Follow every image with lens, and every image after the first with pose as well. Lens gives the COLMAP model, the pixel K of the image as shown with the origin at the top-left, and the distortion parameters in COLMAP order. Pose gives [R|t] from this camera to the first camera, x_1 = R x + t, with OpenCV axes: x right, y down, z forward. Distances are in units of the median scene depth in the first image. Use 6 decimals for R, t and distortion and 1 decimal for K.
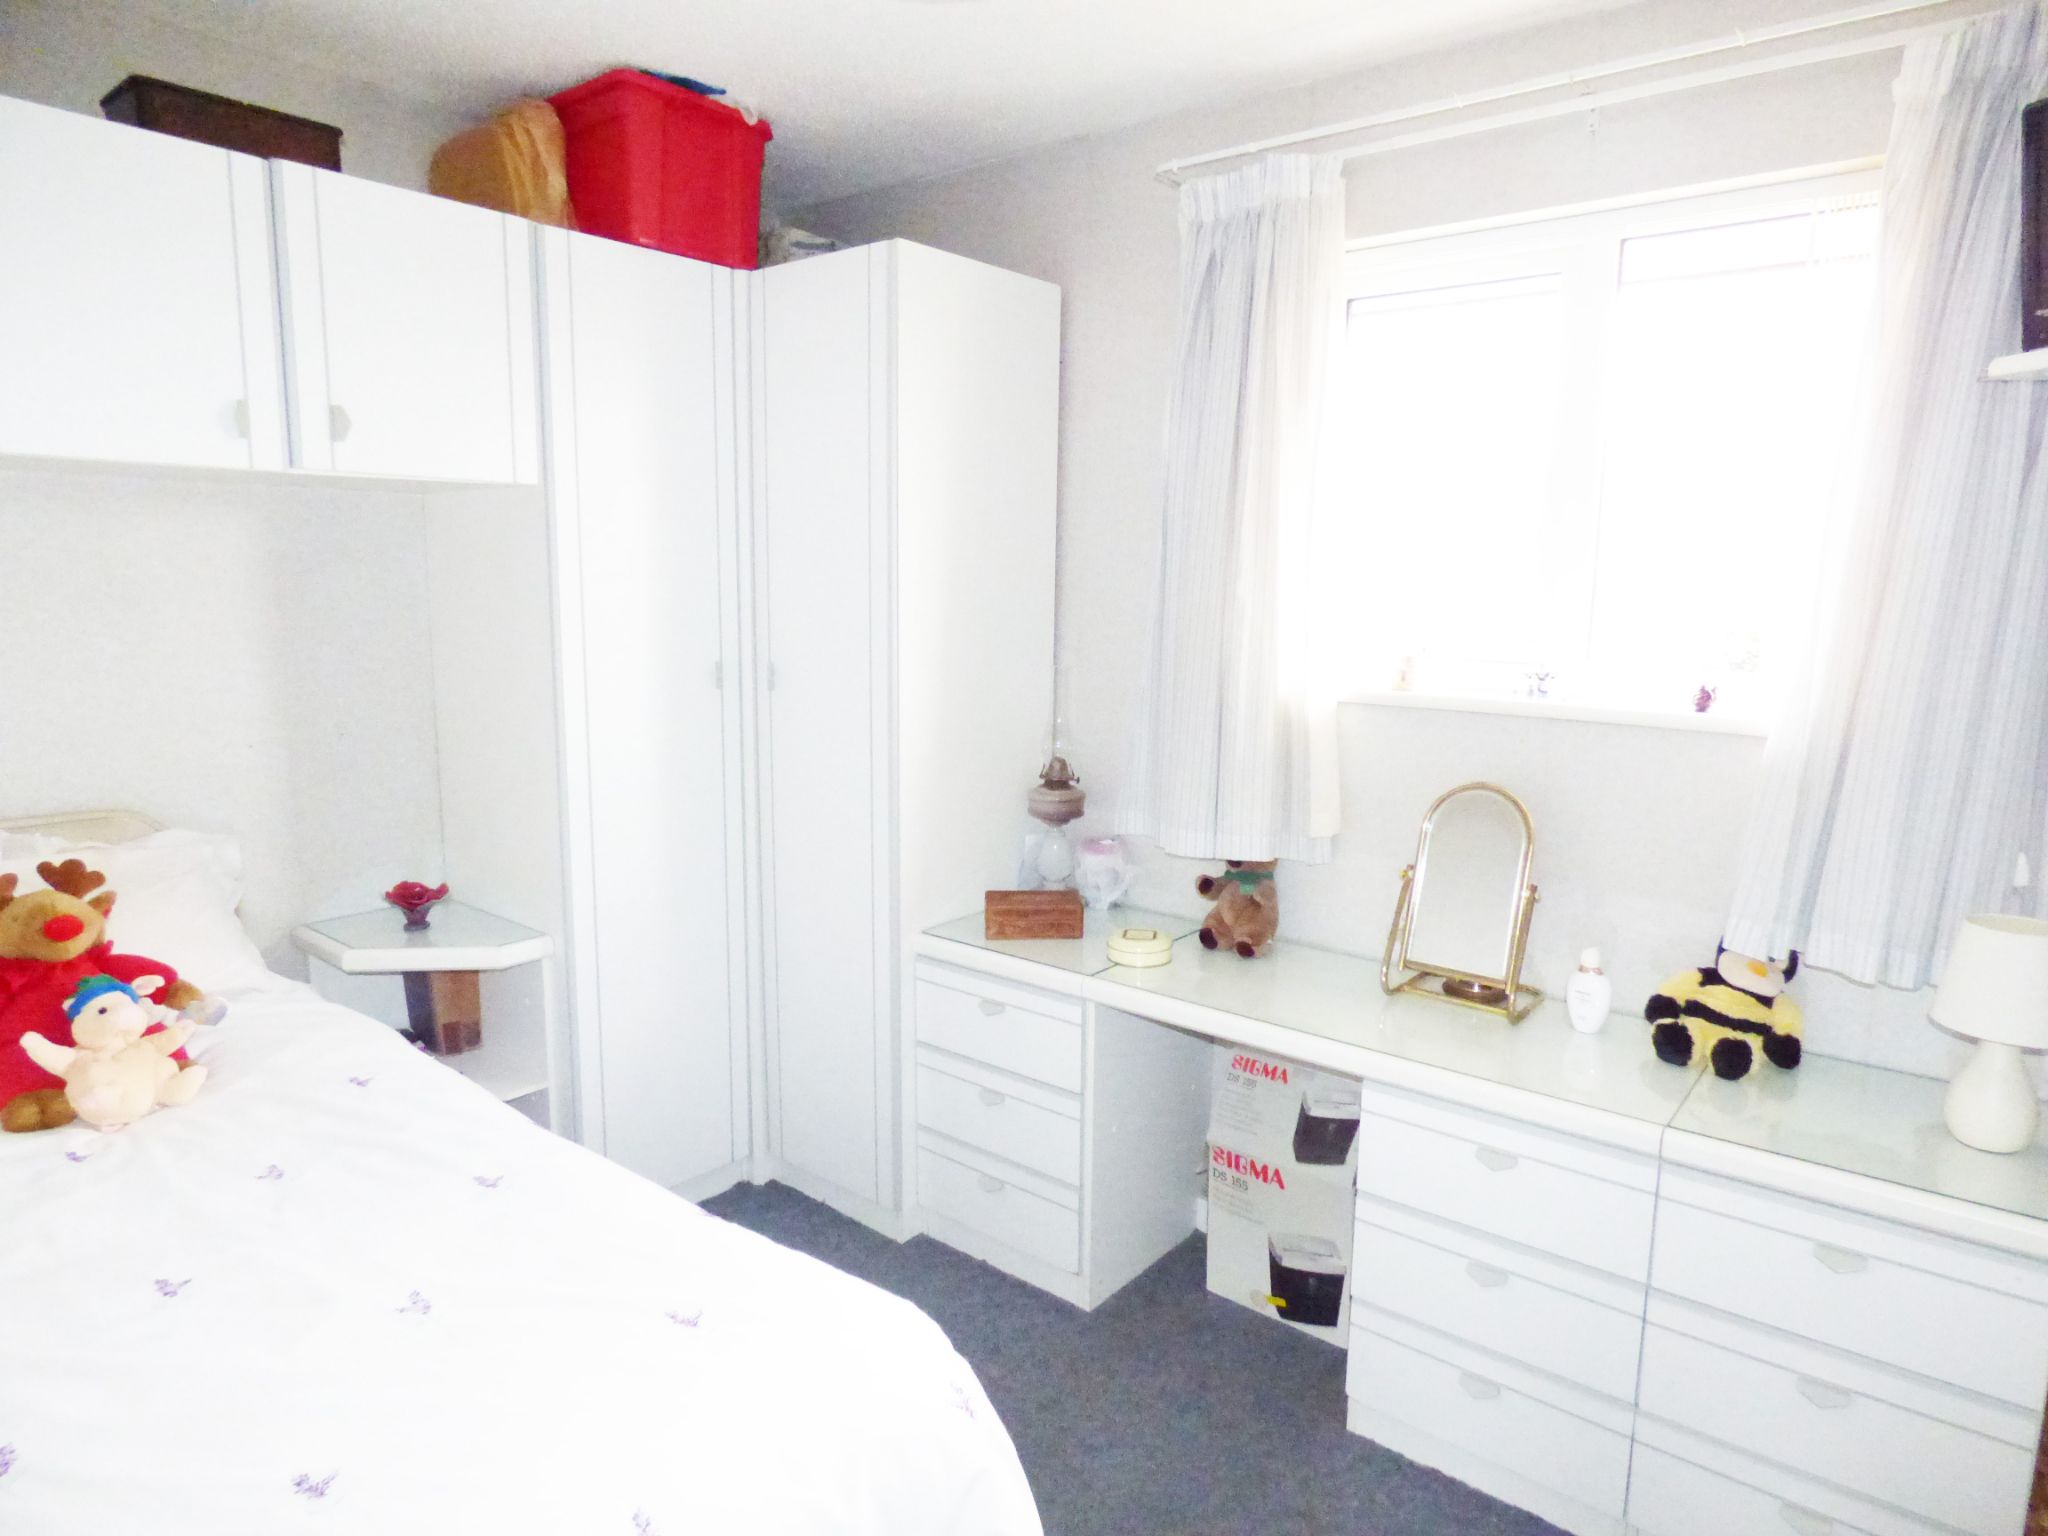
lens RADIAL K [[1233.7, 0, 1023.2], [0, 1233.7, 772.8], [0, 0, 1]] dist [-0.012184, -0.005215]
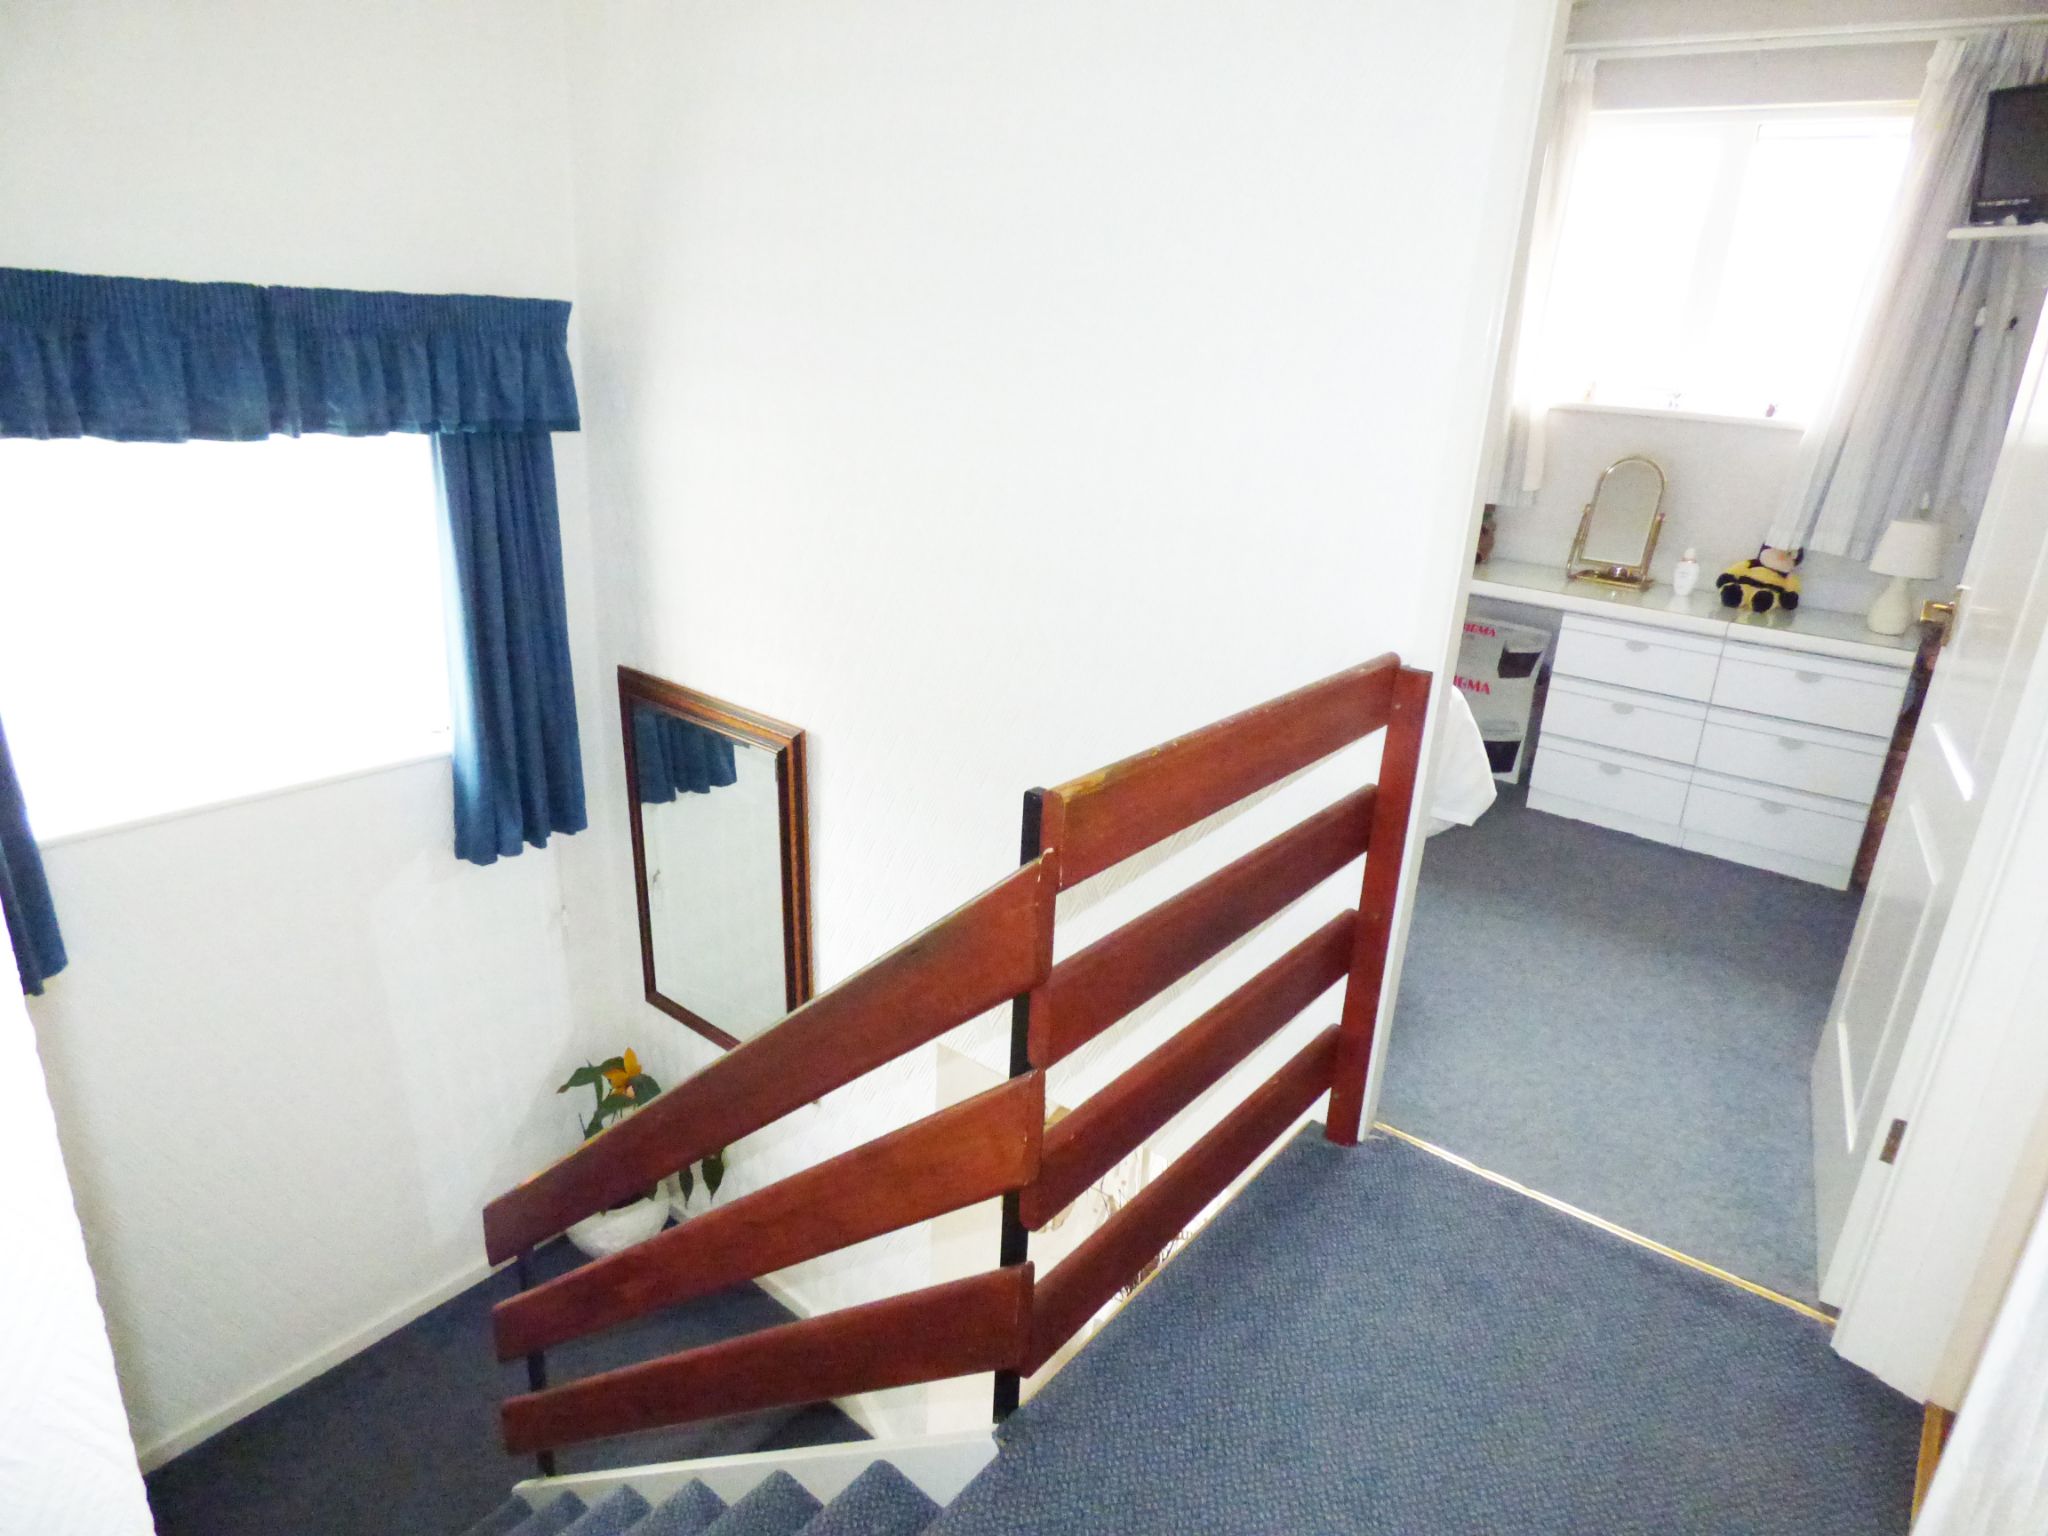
lens RADIAL K [[1233.7, 0, 1027.0], [0, 1233.7, 766.7], [0, 0, 1]] dist [-0.012184, -0.005215]
pose [[0.999162, 0.030528, 0.027273, -0.589657], [-0.035166, 0.981137, 0.190091, 0.156834], [-0.020956, -0.190890, 0.981388, -0.868412]]
